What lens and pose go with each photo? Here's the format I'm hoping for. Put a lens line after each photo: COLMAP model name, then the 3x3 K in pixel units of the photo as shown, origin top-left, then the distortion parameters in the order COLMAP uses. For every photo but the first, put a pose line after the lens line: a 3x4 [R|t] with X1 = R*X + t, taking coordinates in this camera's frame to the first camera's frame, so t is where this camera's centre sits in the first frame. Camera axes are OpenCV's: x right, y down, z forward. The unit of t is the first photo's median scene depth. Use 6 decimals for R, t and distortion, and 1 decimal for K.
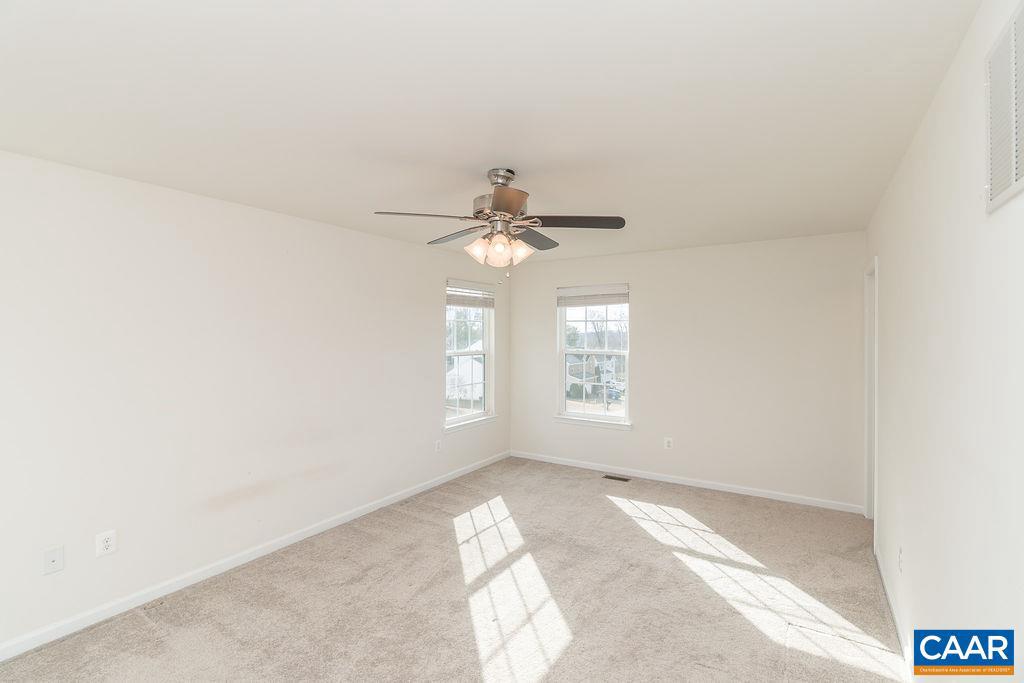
lens RADIAL K [[459.4, 0, 503.9], [0, 459.4, 336.9], [0, 0, 1]] dist [-0.009462, 0.002251]
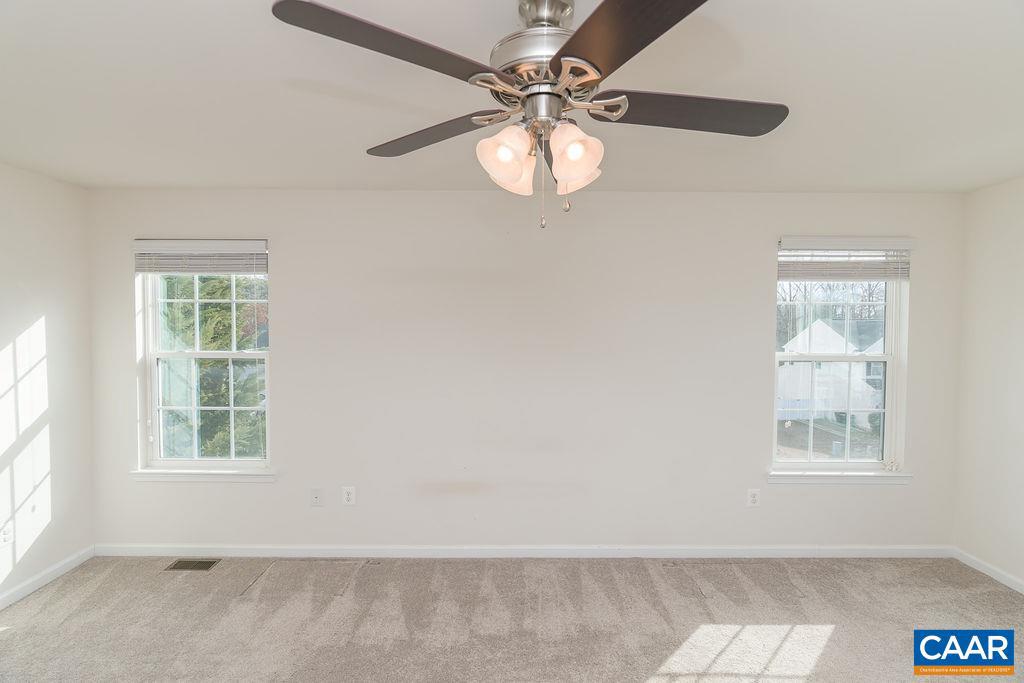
lens RADIAL K [[459.4, 0, 509.8], [0, 459.4, 346.0], [0, 0, 1]] dist [-0.009462, 0.002251]
pose [[0.563132, 0.037492, -0.825516, 0.230599], [-0.012296, 0.999240, 0.036995, 0.002236], [0.826275, -0.010683, 0.563165, 0.430745]]
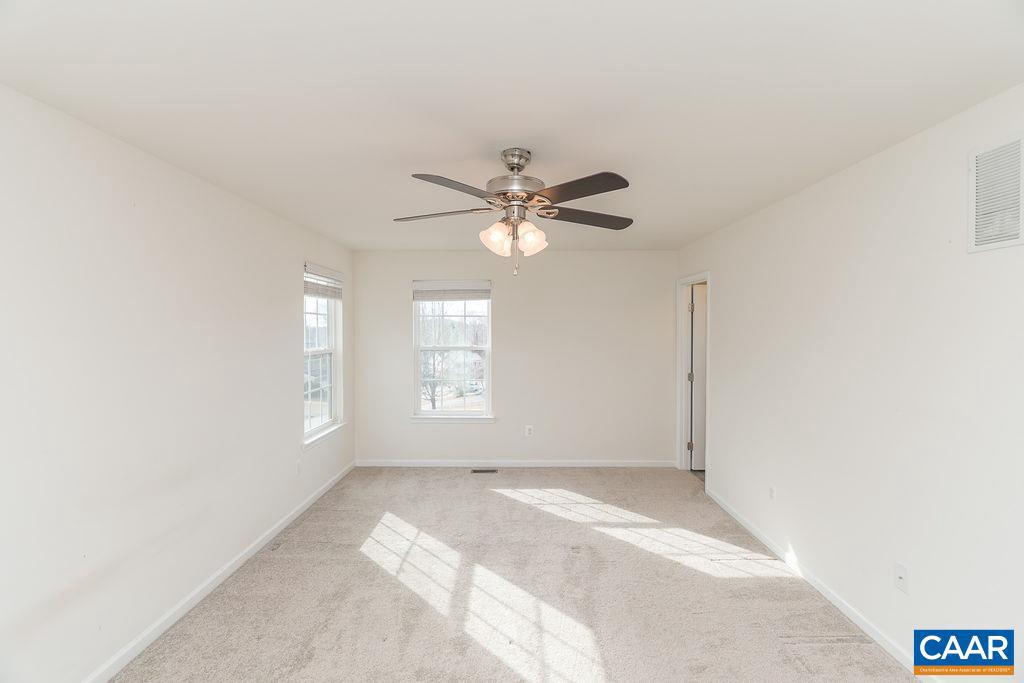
lens RADIAL K [[459.4, 0, 501.3], [0, 459.4, 337.9], [0, 0, 1]] dist [-0.009462, 0.002251]
pose [[0.849238, -0.011120, 0.527893, -0.320388], [0.003612, 0.999877, 0.015251, -0.003804], [-0.527997, -0.011045, 0.849174, 0.147843]]
